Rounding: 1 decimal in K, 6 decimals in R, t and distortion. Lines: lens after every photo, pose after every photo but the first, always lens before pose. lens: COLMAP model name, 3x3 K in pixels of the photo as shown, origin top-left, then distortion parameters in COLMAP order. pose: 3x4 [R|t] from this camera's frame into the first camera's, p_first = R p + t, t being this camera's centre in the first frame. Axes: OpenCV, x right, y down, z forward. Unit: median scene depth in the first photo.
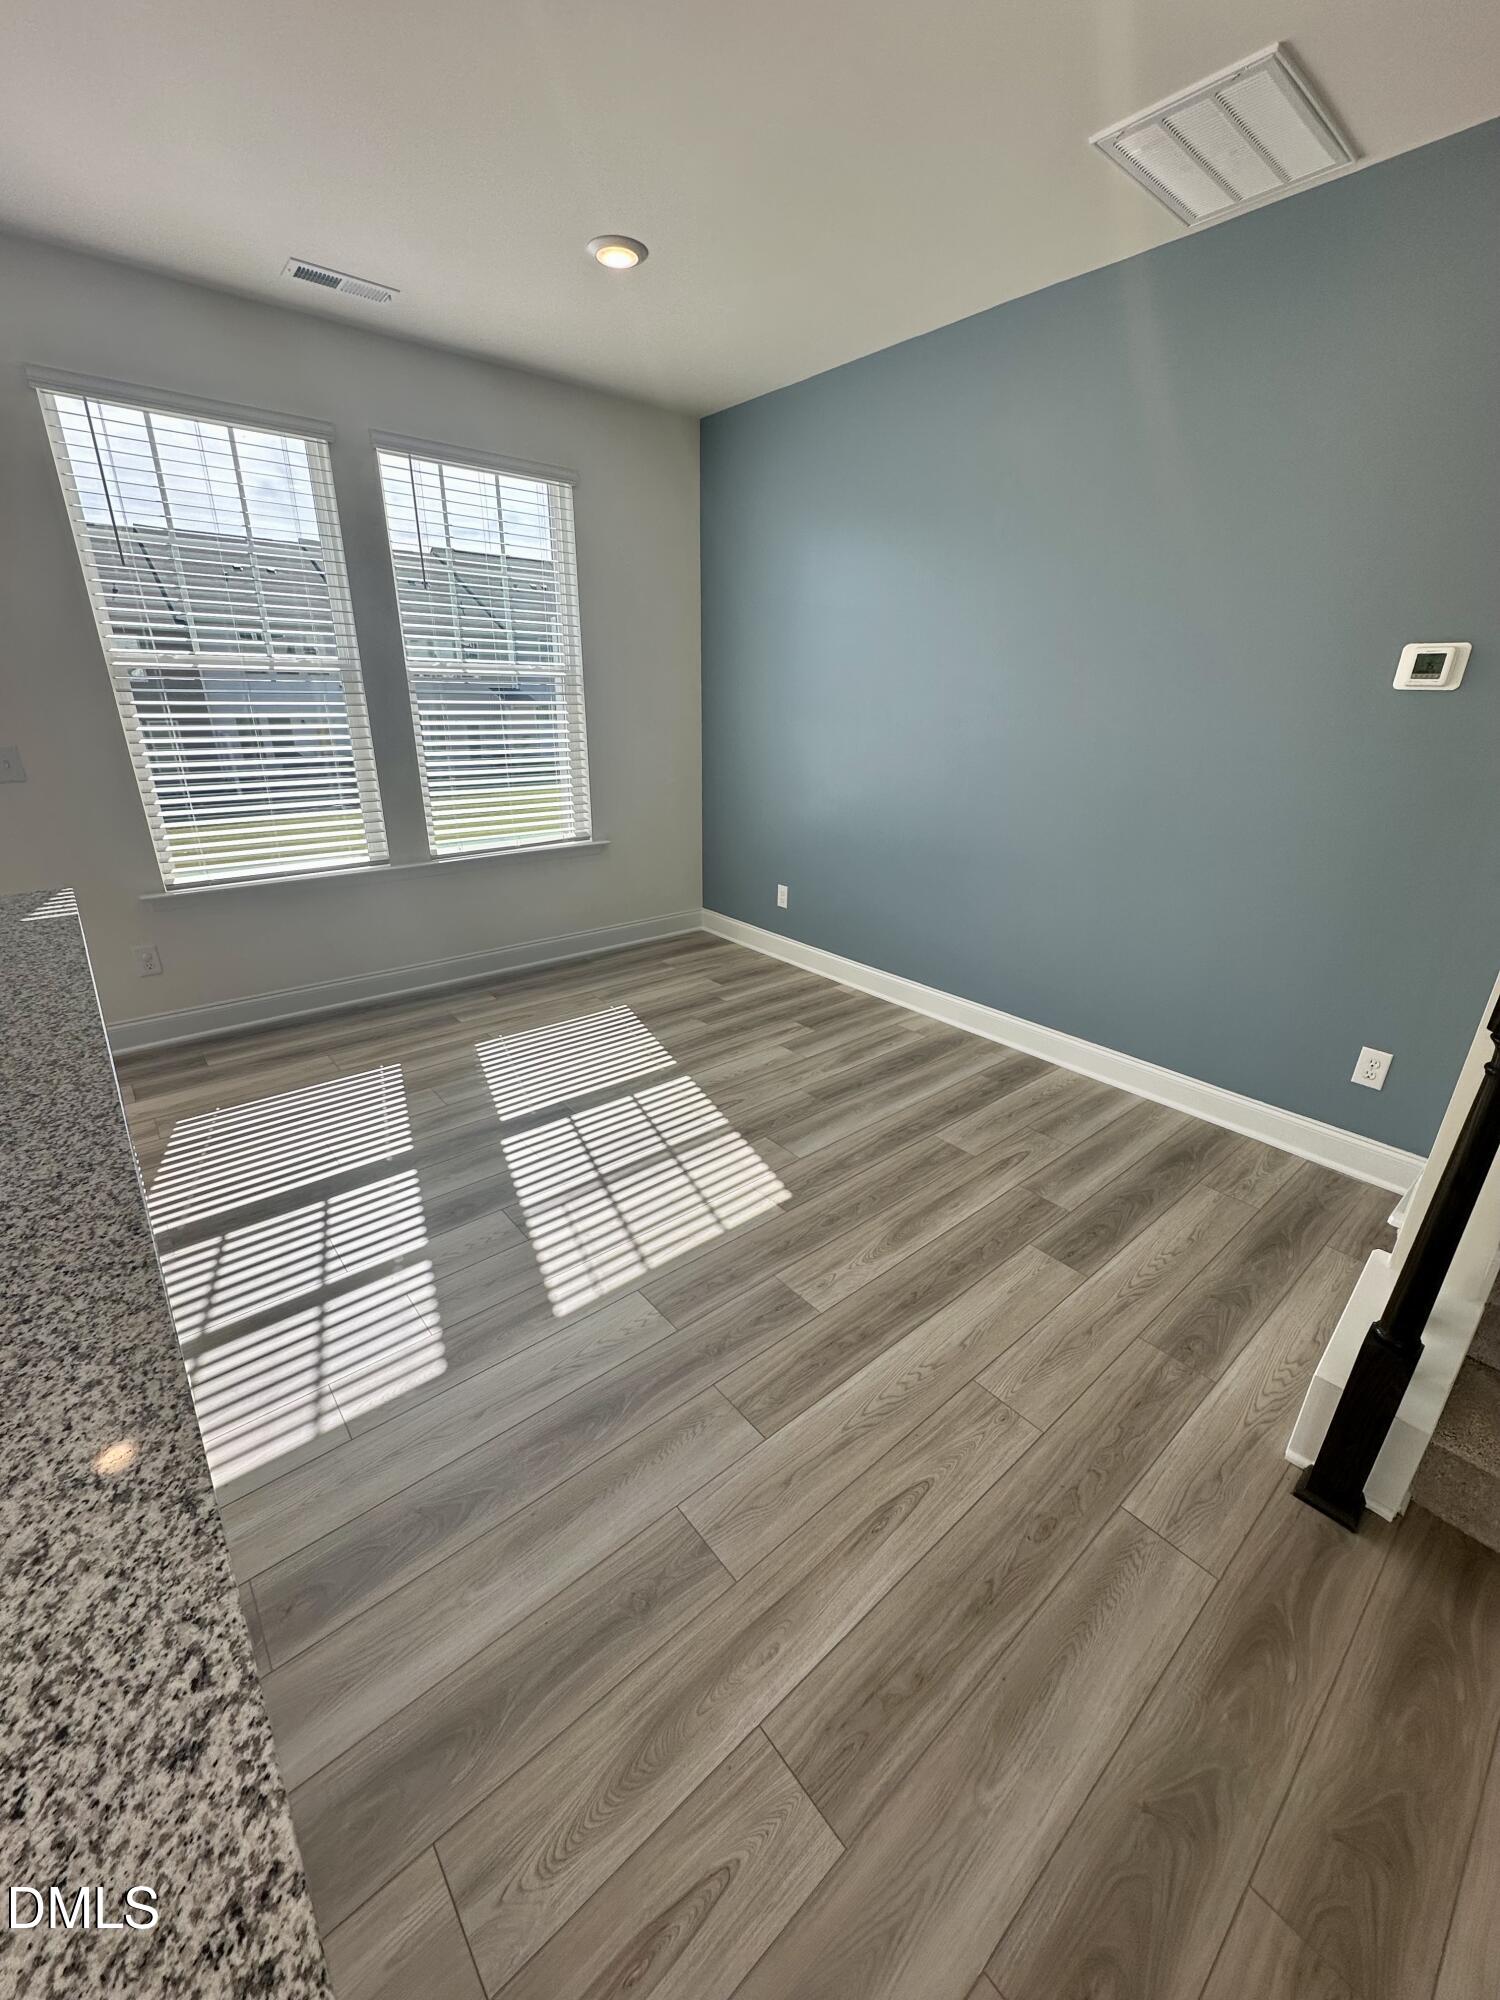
lens RADIAL K [[793.5, 0, 748.4], [0, 793.5, 997.3], [0, 0, 1]] dist [-0.002039, 0.000290]
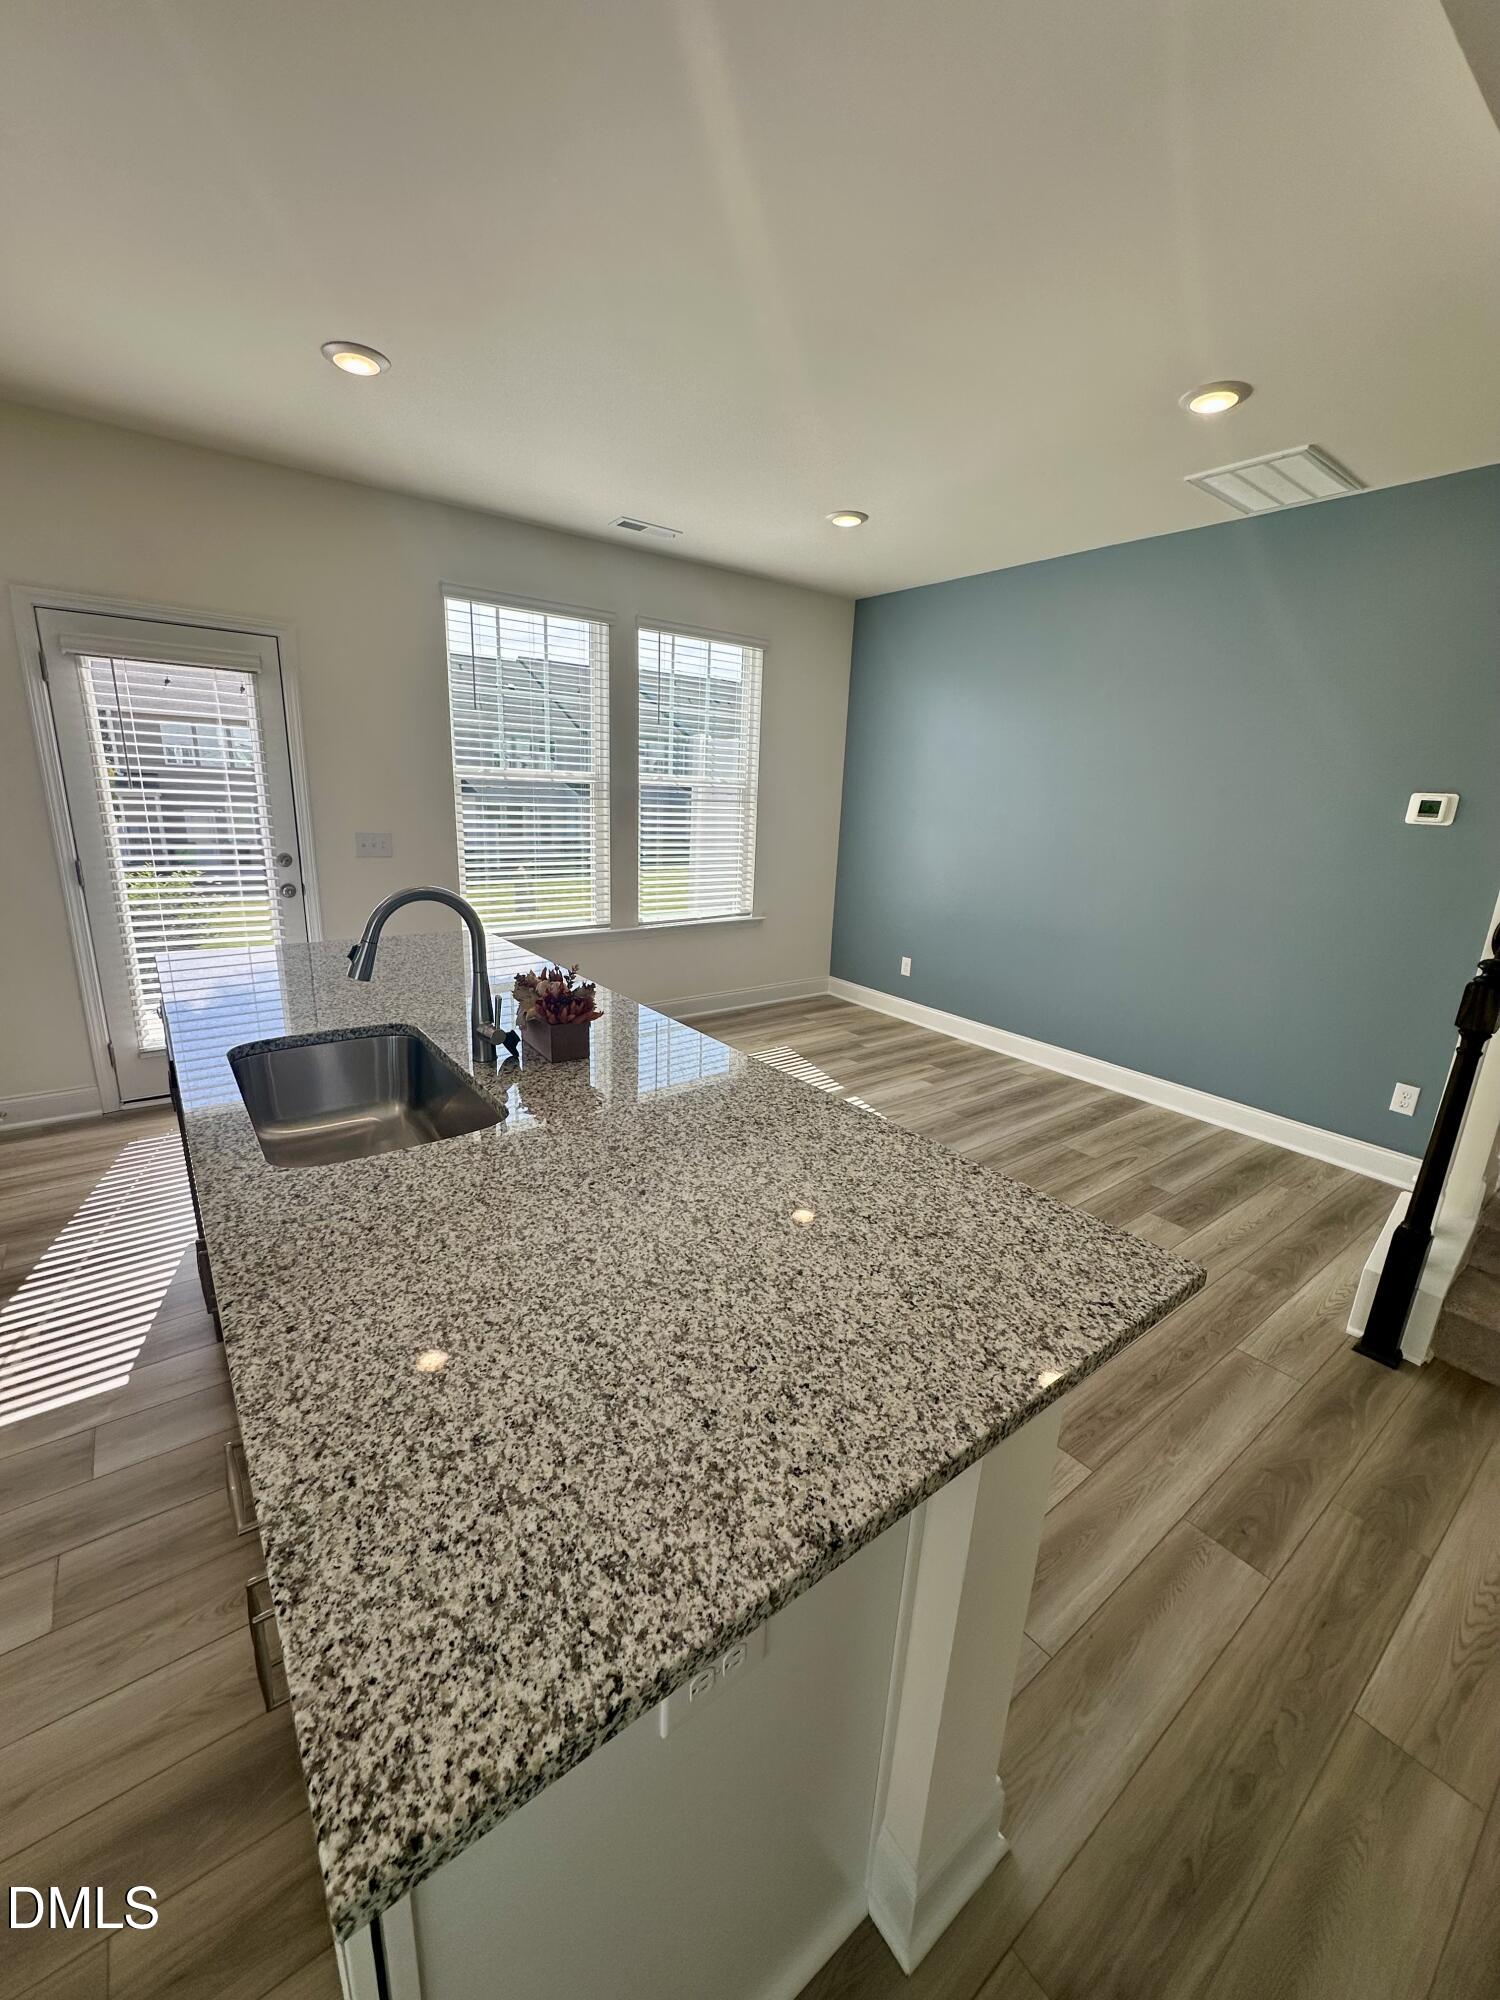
lens RADIAL K [[793.5, 0, 748.4], [0, 793.5, 997.3], [0, 0, 1]] dist [-0.002039, 0.000290]
pose [[0.998346, 0.037868, -0.043261, -0.213720], [-0.042423, 0.993054, -0.109746, 0.093666], [0.038804, 0.111400, 0.993018, -0.313560]]
